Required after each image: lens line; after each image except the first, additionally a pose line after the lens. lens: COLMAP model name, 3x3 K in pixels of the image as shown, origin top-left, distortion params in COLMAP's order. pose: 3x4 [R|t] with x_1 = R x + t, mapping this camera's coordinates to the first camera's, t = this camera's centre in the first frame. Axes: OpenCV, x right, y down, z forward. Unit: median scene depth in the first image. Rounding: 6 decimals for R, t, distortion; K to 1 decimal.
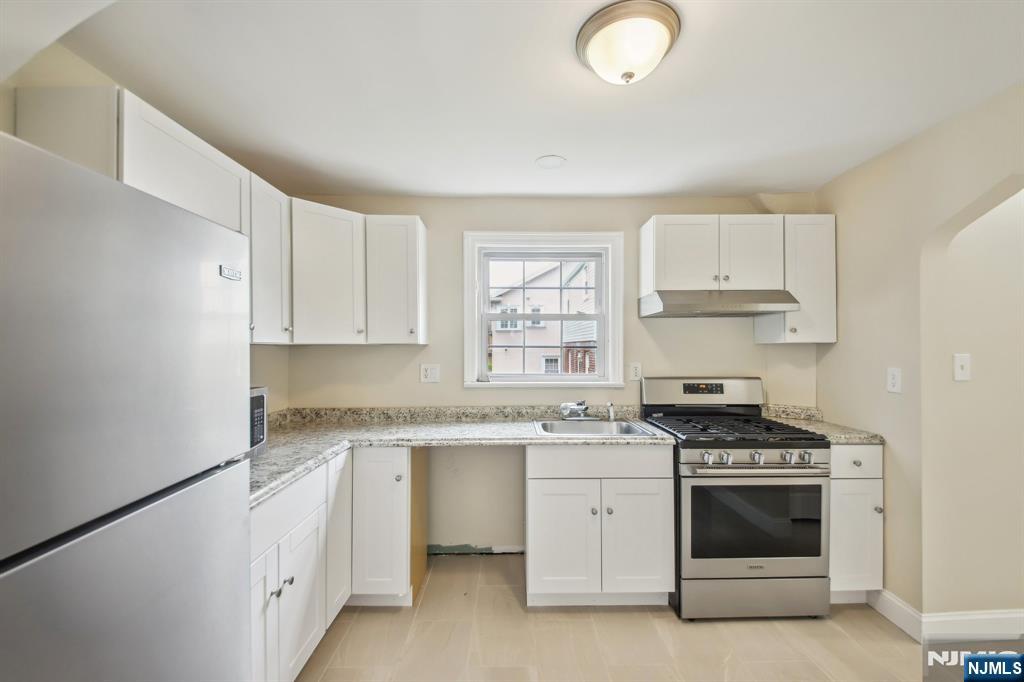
lens RADIAL K [[419.1, 0, 519.3], [0, 419.1, 343.8], [0, 0, 1]] dist [0.046247, -0.028740]
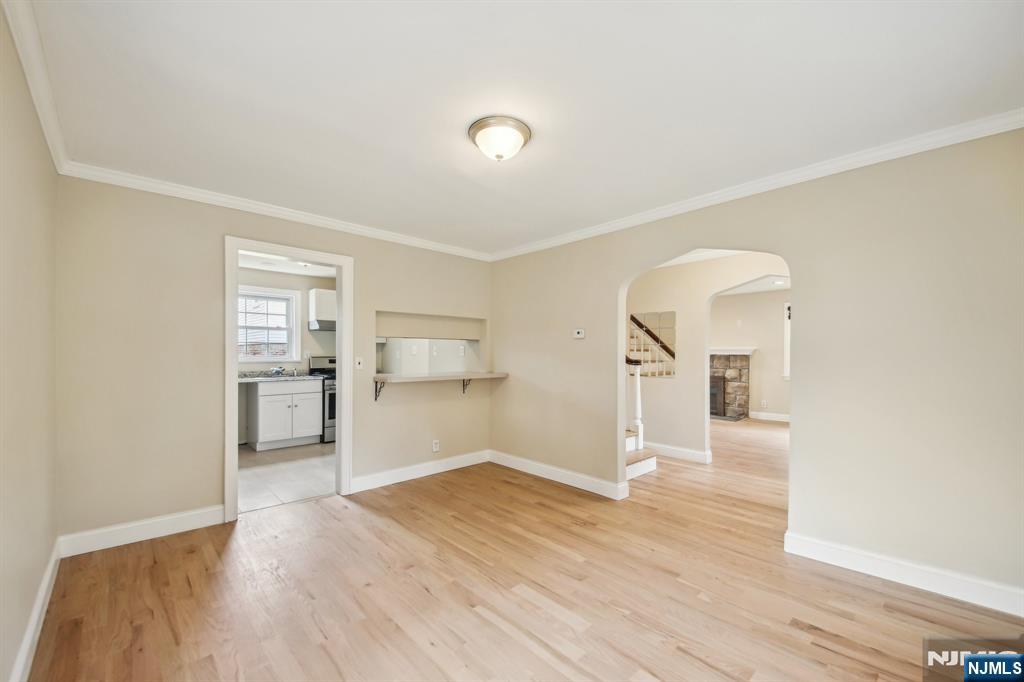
lens RADIAL K [[428.9, 0, 512.5], [0, 428.9, 357.8], [0, 0, 1]] dist [0.047532, -0.031460]
pose [[0.750455, -0.000431, 0.660922, -0.430956], [-0.004511, 0.999973, 0.005775, 0.066100], [-0.660906, -0.007315, 0.750433, -1.474103]]
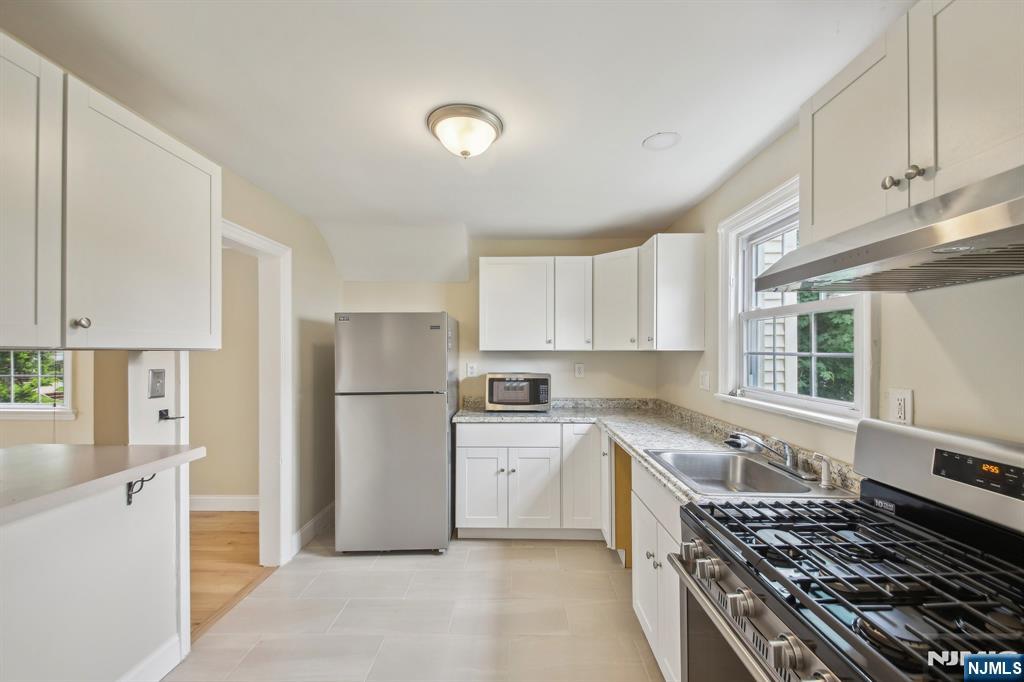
lens RADIAL K [[421.2, 0, 511.0], [0, 421.2, 349.6], [0, 0, 1]] dist [0.049336, -0.029345]
pose [[-0.046080, -0.001952, -0.998936, 0.813142], [0.003881, 0.999990, -0.002133, -0.000274], [0.998930, -0.003975, -0.046072, 0.616452]]
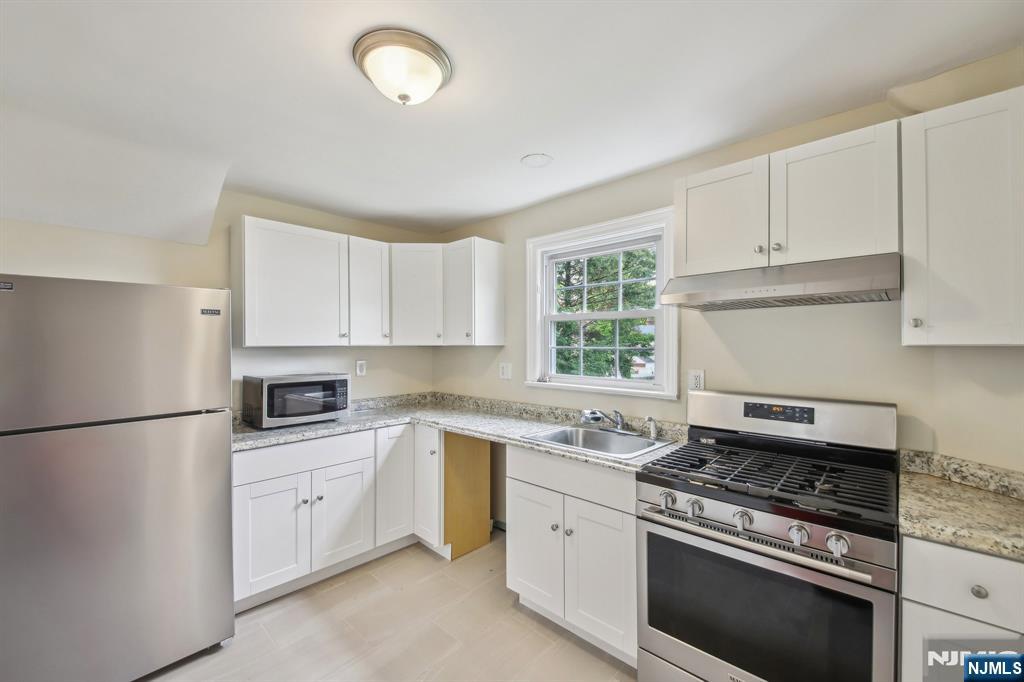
lens RADIAL K [[419.1, 0, 519.3], [0, 419.1, 343.8], [0, 0, 1]] dist [0.046247, -0.028740]
pose [[0.716895, 0.001560, -0.697180, 0.613199], [0.003068, 0.999981, 0.005392, -0.008912], [0.697175, -0.006004, 0.716876, 0.226021]]
